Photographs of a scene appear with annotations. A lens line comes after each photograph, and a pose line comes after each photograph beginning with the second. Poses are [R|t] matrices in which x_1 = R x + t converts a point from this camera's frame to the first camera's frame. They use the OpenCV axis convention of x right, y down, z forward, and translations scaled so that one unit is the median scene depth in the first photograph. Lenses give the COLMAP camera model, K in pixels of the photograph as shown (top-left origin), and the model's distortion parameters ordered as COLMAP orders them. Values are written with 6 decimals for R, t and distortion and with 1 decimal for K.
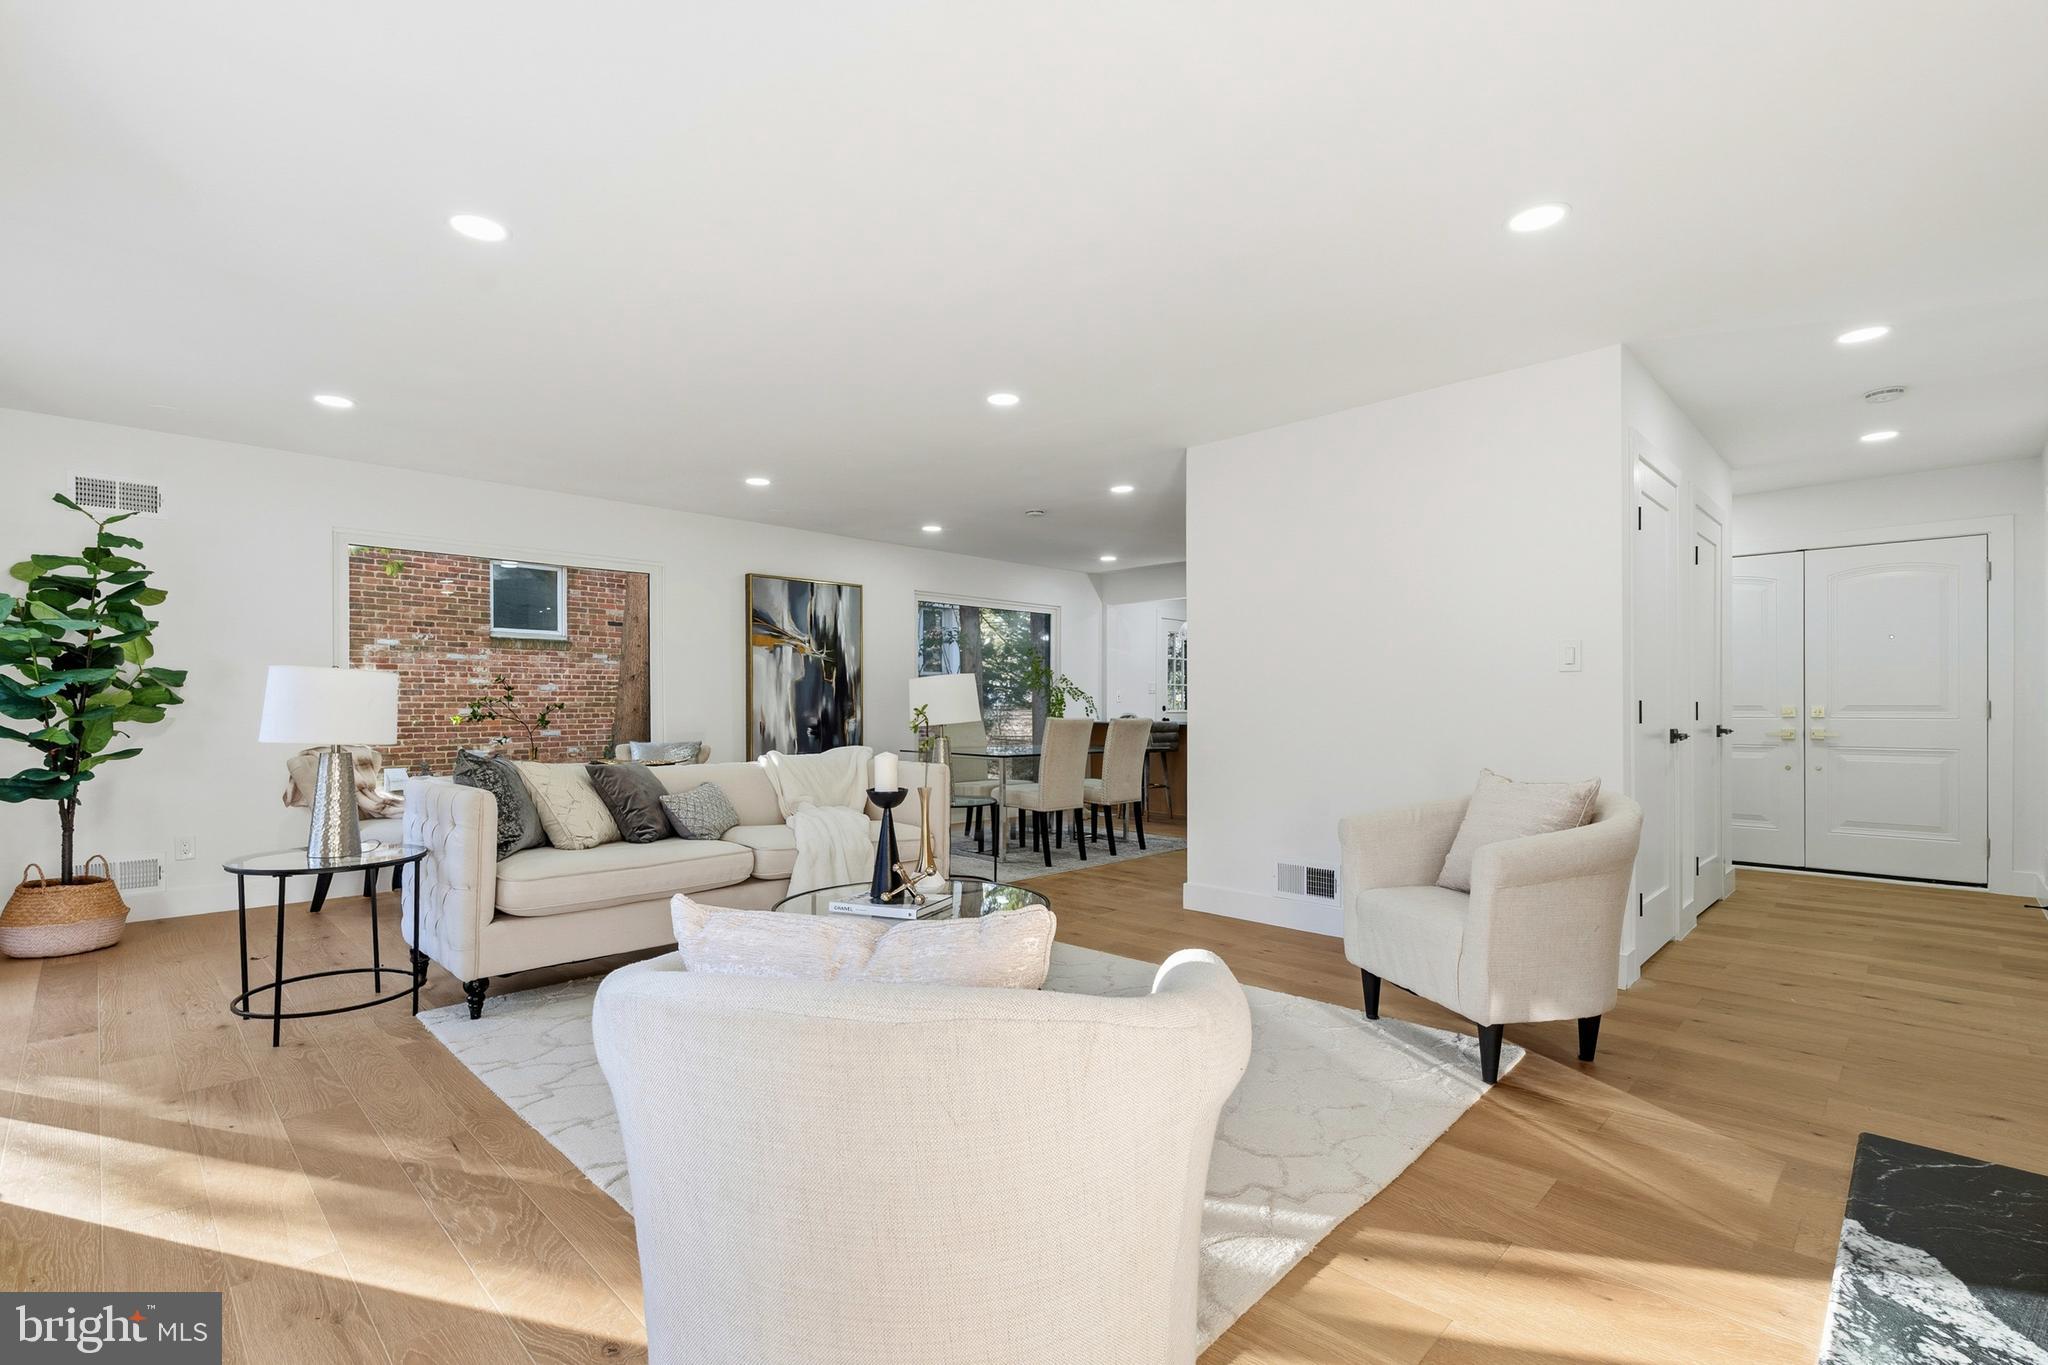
lens RADIAL K [[929.2, 0, 1011.0], [0, 929.2, 689.2], [0, 0, 1]] dist [-0.017379, 0.001499]
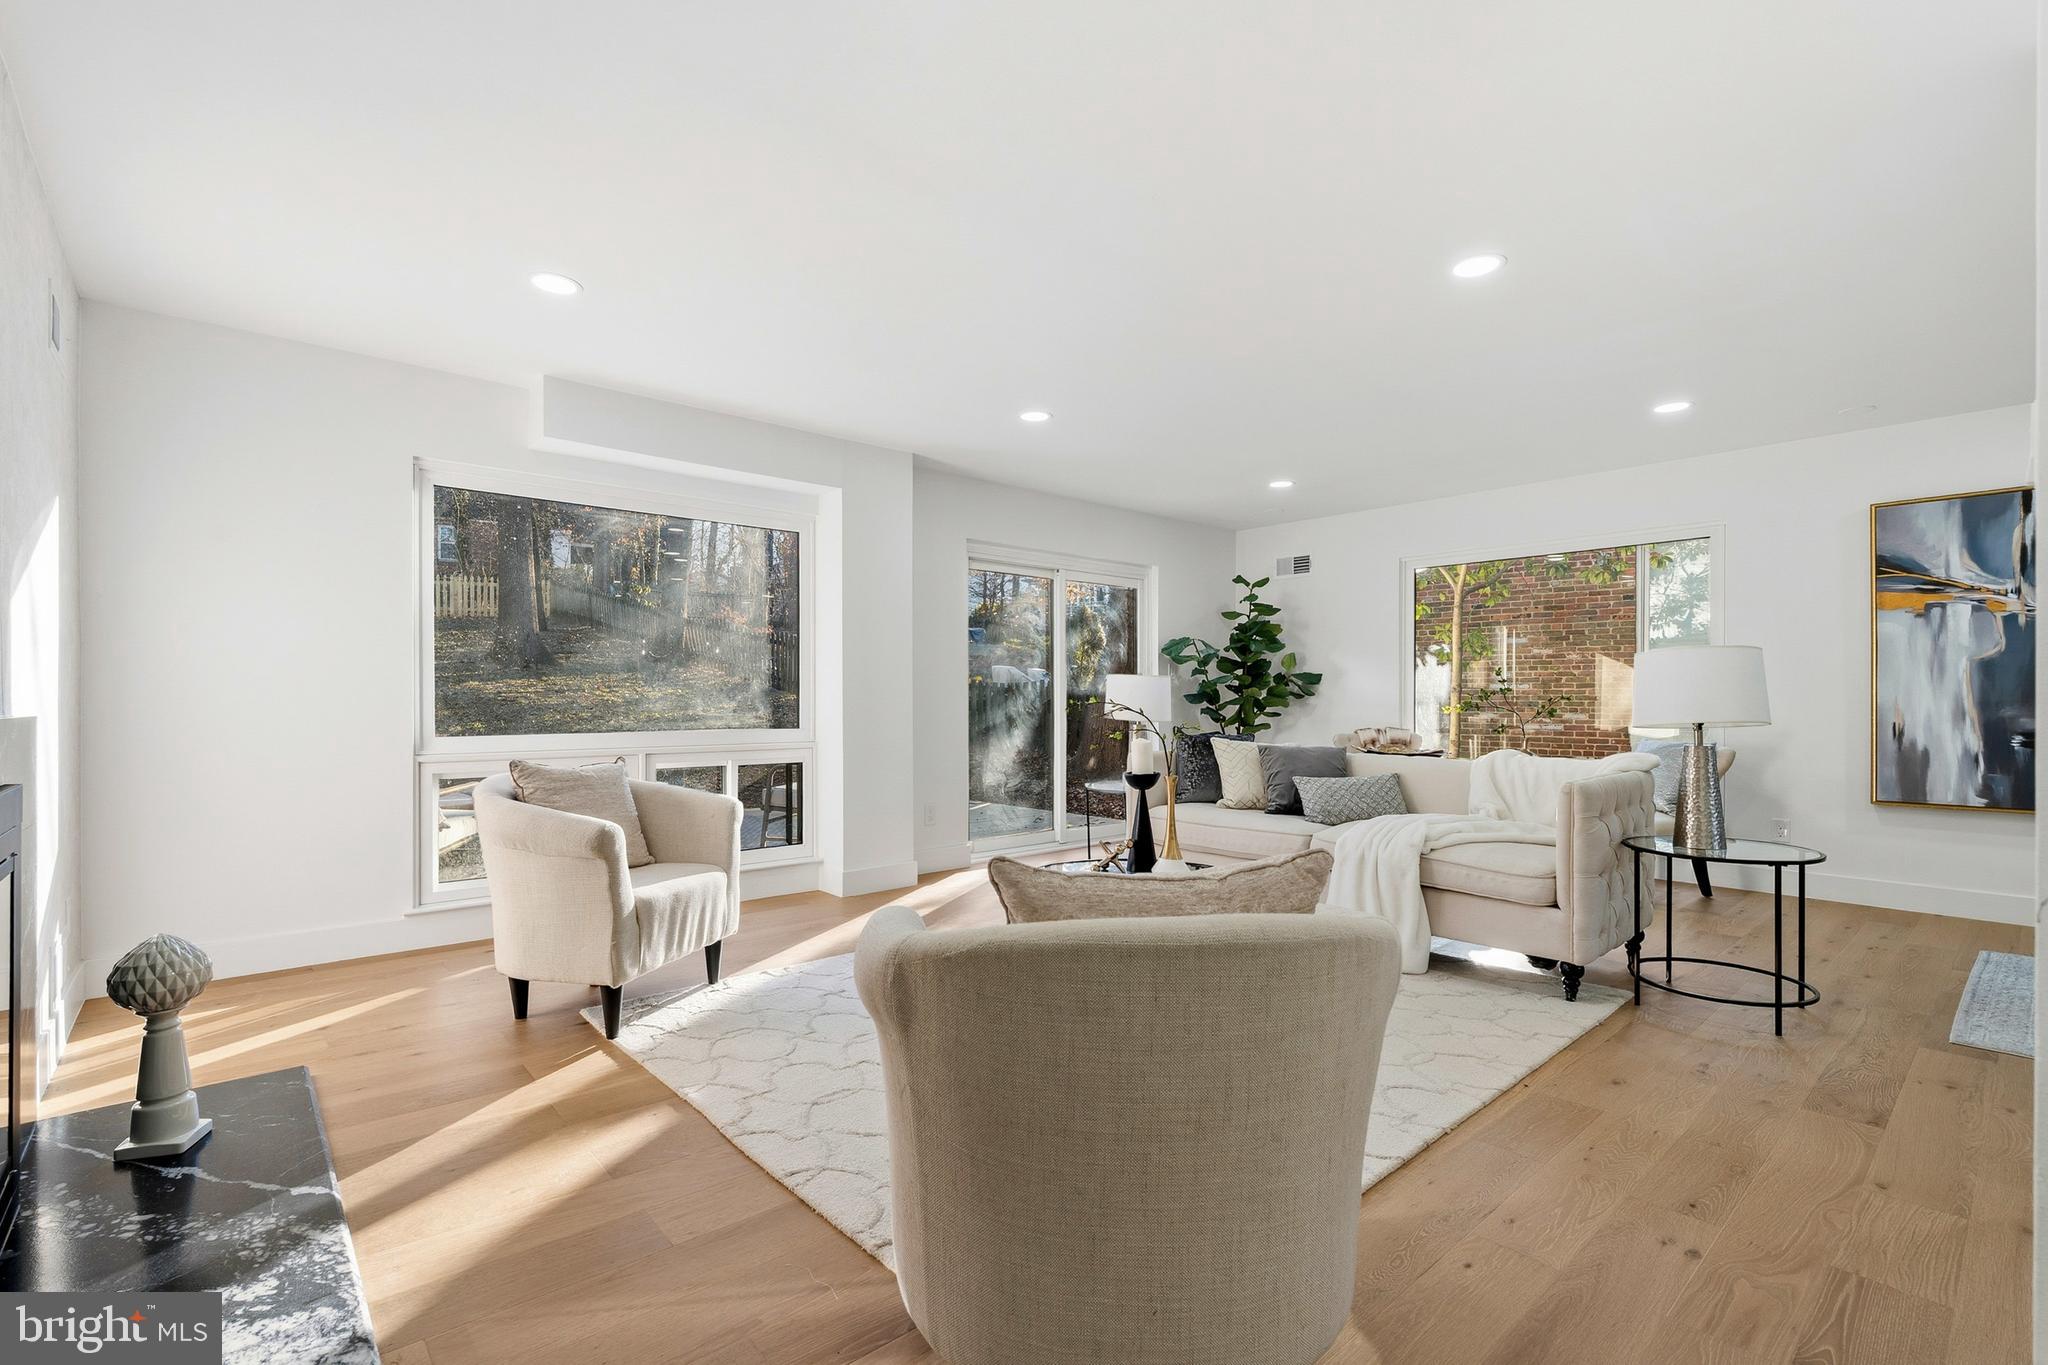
lens RADIAL K [[929.2, 0, 1011.4], [0, 929.2, 695.8], [0, 0, 1]] dist [-0.017379, 0.001499]
pose [[-0.062000, -0.002264, -0.998074, 0.417653], [0.013271, 0.999907, -0.003092, 0.009326], [0.997988, -0.013437, -0.061964, 0.400591]]
